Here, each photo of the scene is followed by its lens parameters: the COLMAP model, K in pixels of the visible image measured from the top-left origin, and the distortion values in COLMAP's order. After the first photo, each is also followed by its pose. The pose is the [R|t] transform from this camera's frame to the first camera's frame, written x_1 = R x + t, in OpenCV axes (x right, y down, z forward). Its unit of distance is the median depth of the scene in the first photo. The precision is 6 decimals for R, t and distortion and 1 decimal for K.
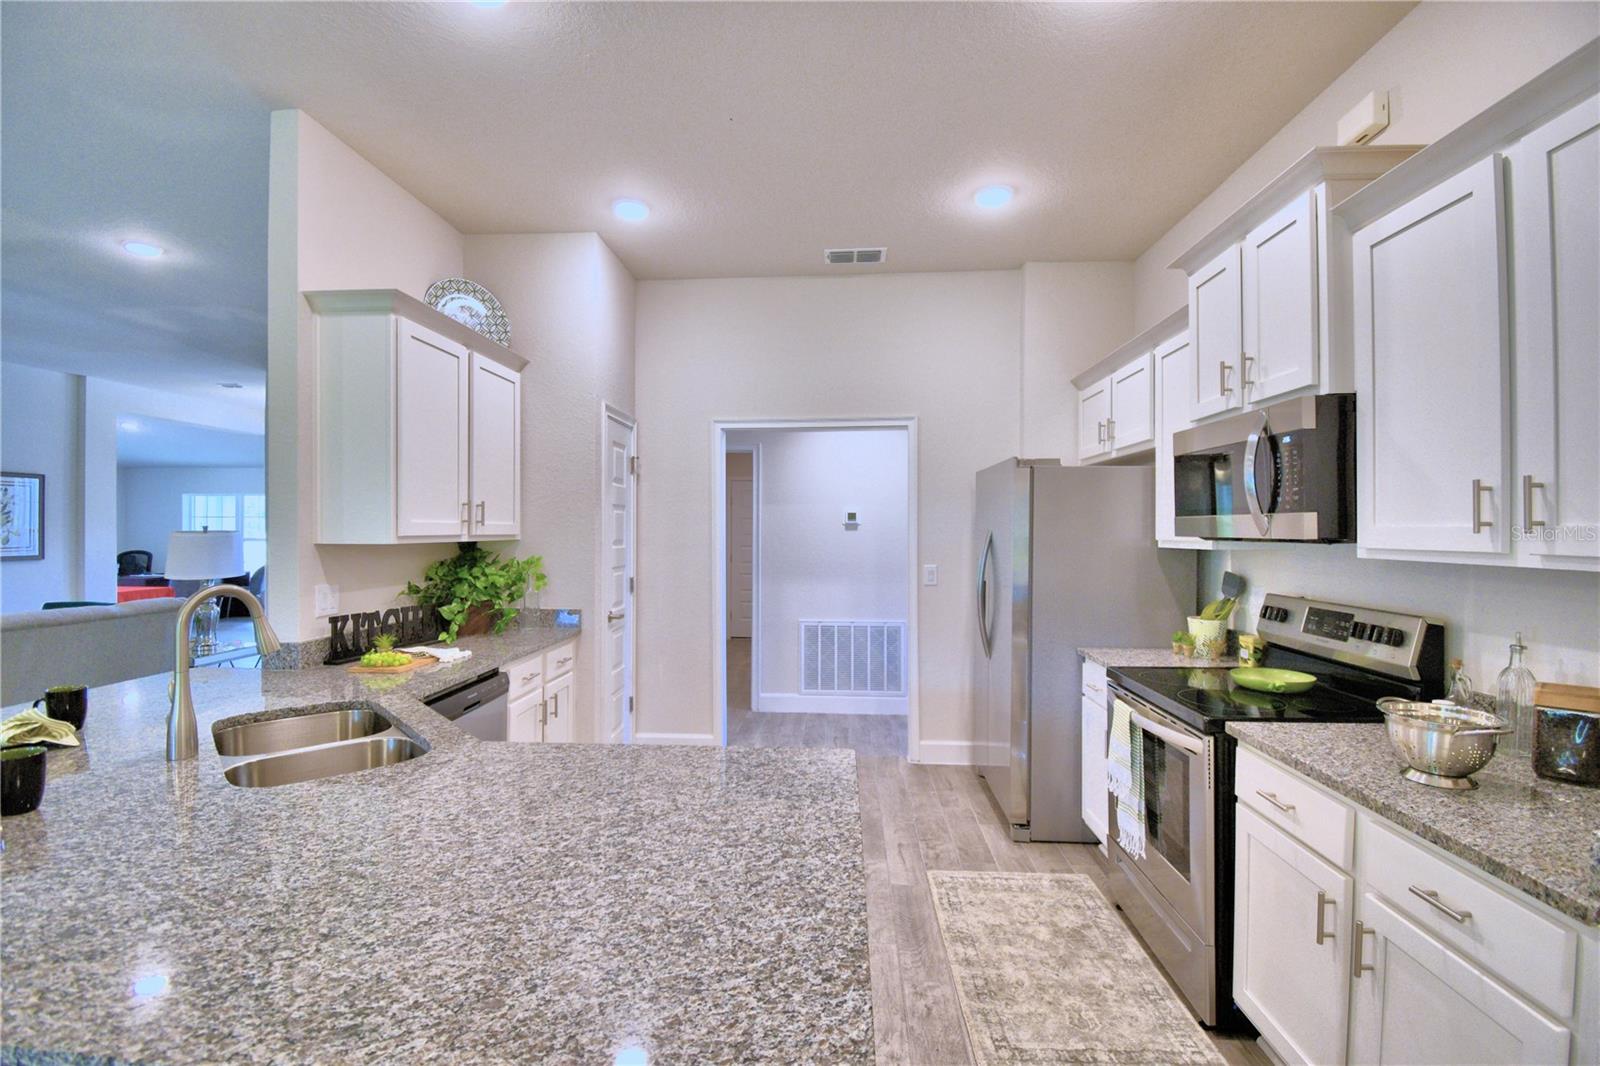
lens RADIAL K [[701.7, 0, 794.9], [0, 701.7, 532.0], [0, 0, 1]] dist [0.016802, -0.025294]
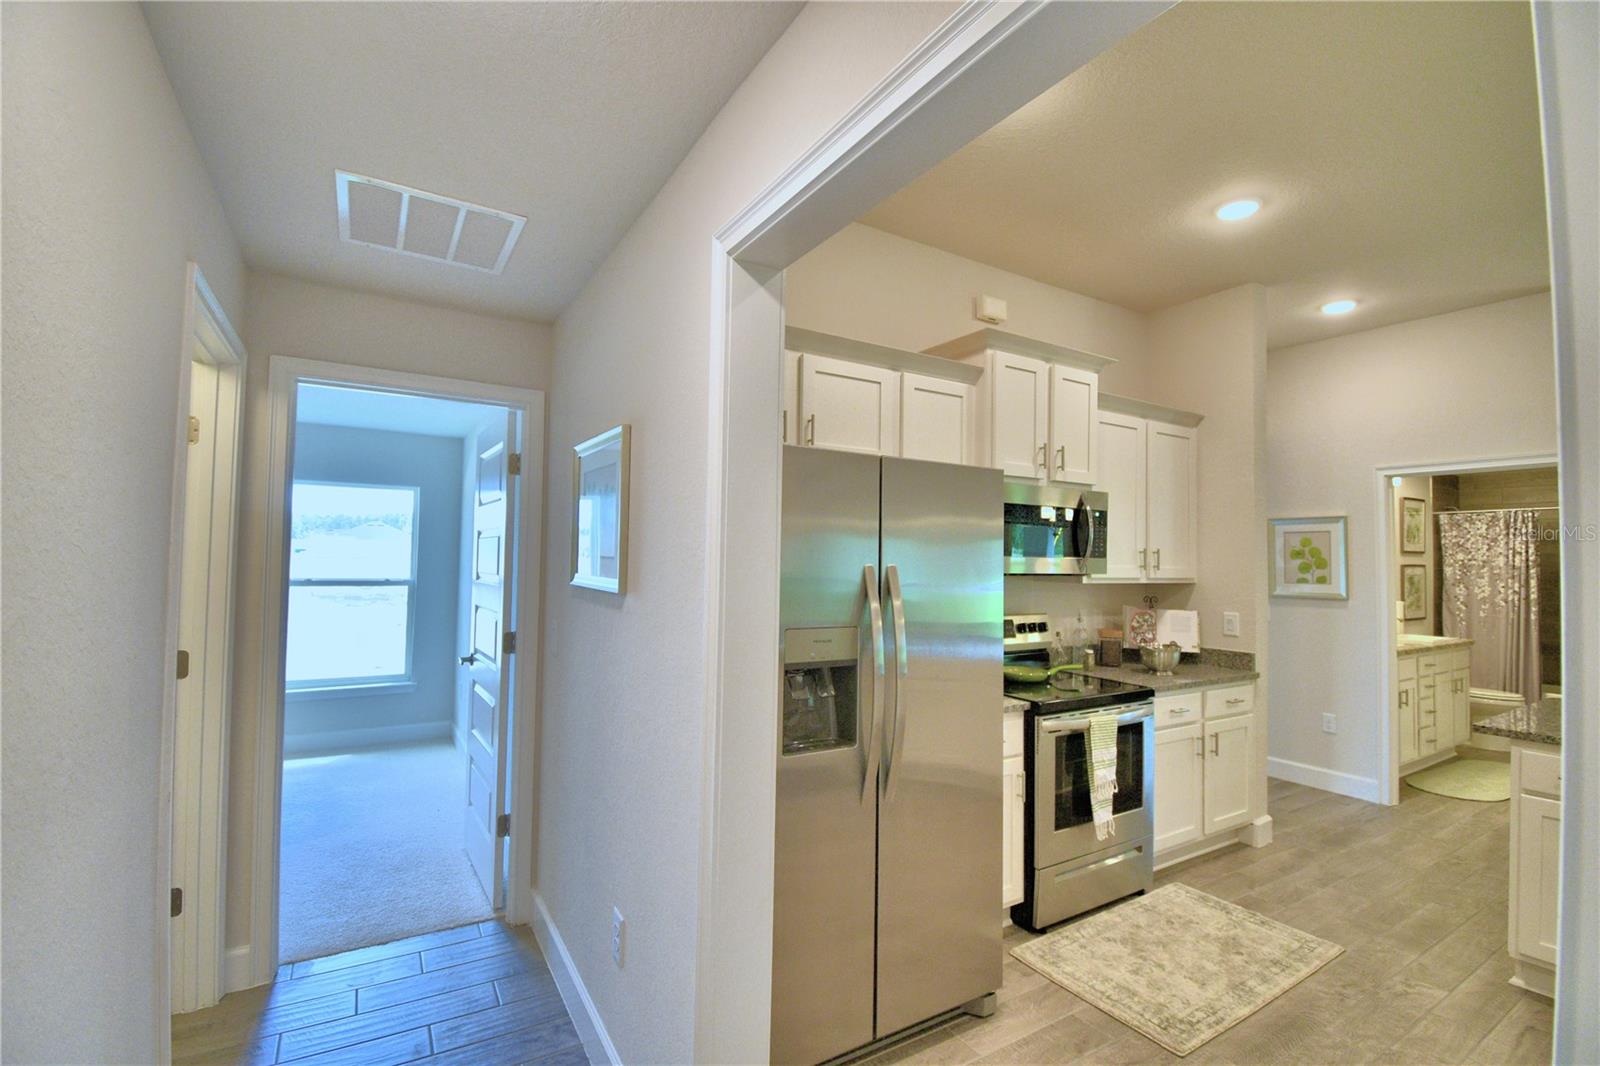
lens RADIAL K [[701.7, 0, 794.9], [0, 701.7, 532.0], [0, 0, 1]] dist [0.016802, -0.025294]
pose [[-0.572777, 0.024646, 0.819341, -0.216883], [-0.014510, 0.999086, -0.040196, -0.010196], [-0.819583, -0.034911, -0.571896, 2.130175]]
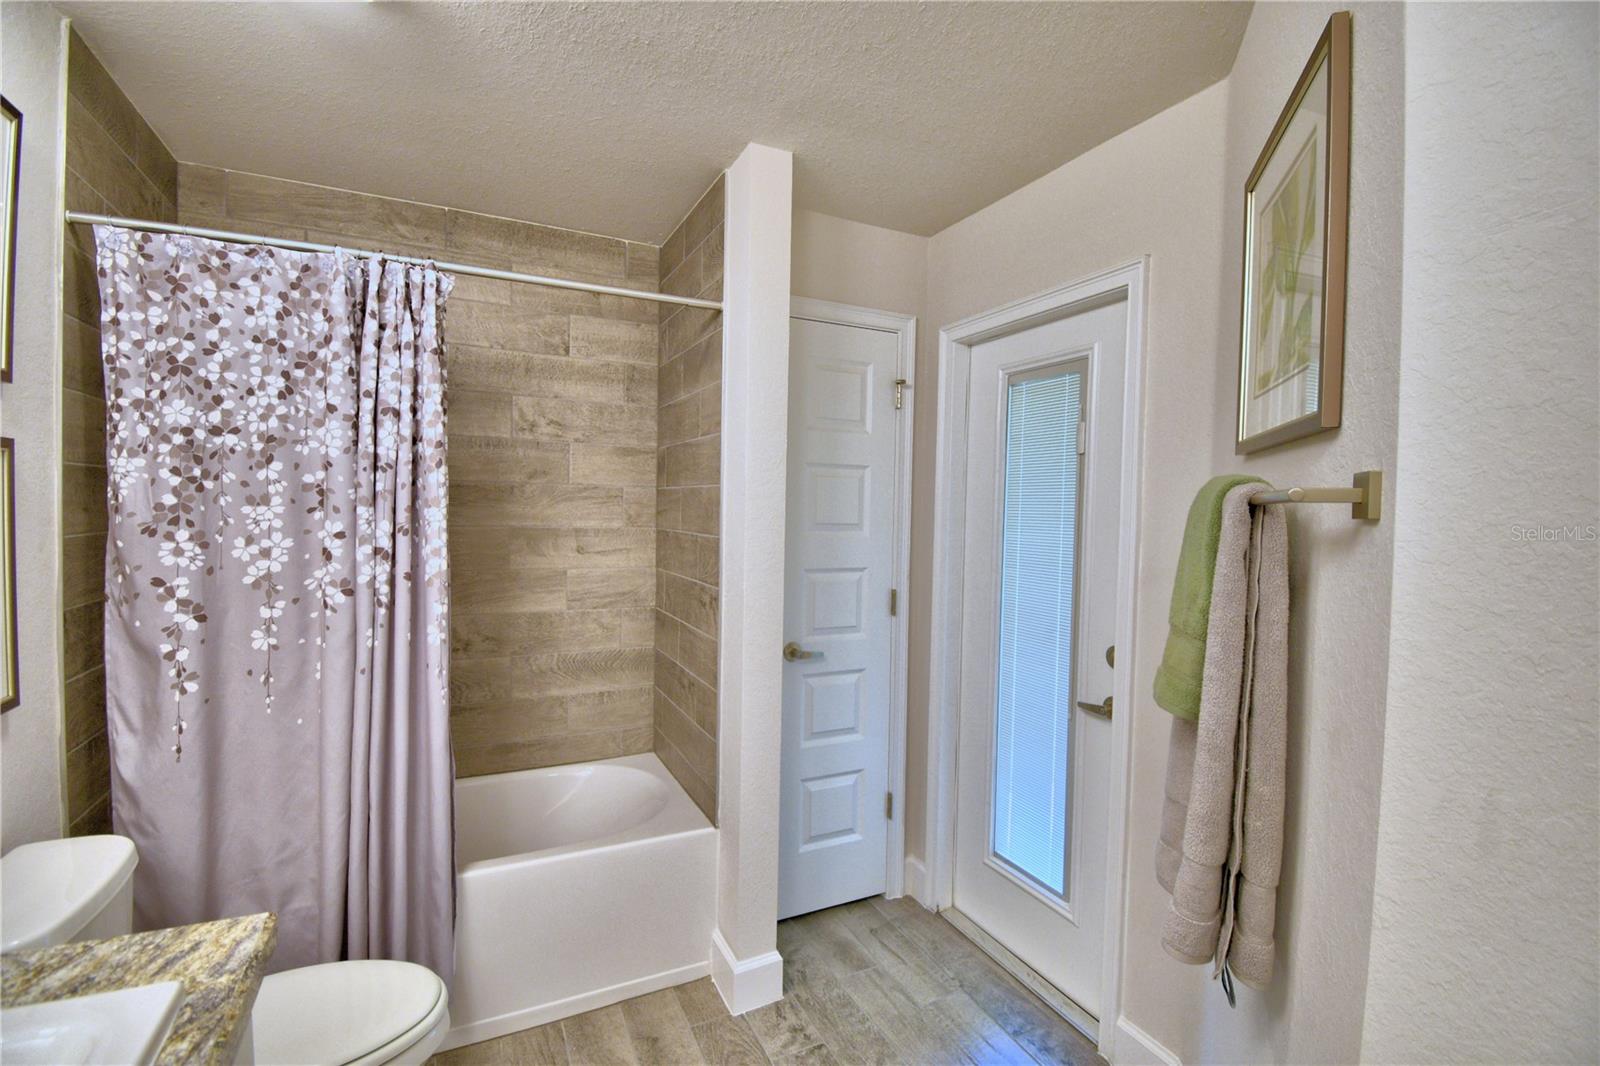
lens RADIAL K [[701.7, 0, 794.9], [0, 701.7, 532.0], [0, 0, 1]] dist [0.016802, -0.025294]
pose [[-0.866564, 0.001945, -0.499061, 0.334831], [-0.020523, 0.999008, 0.039530, 0.011230], [0.498643, 0.044498, -0.865665, -0.594619]]
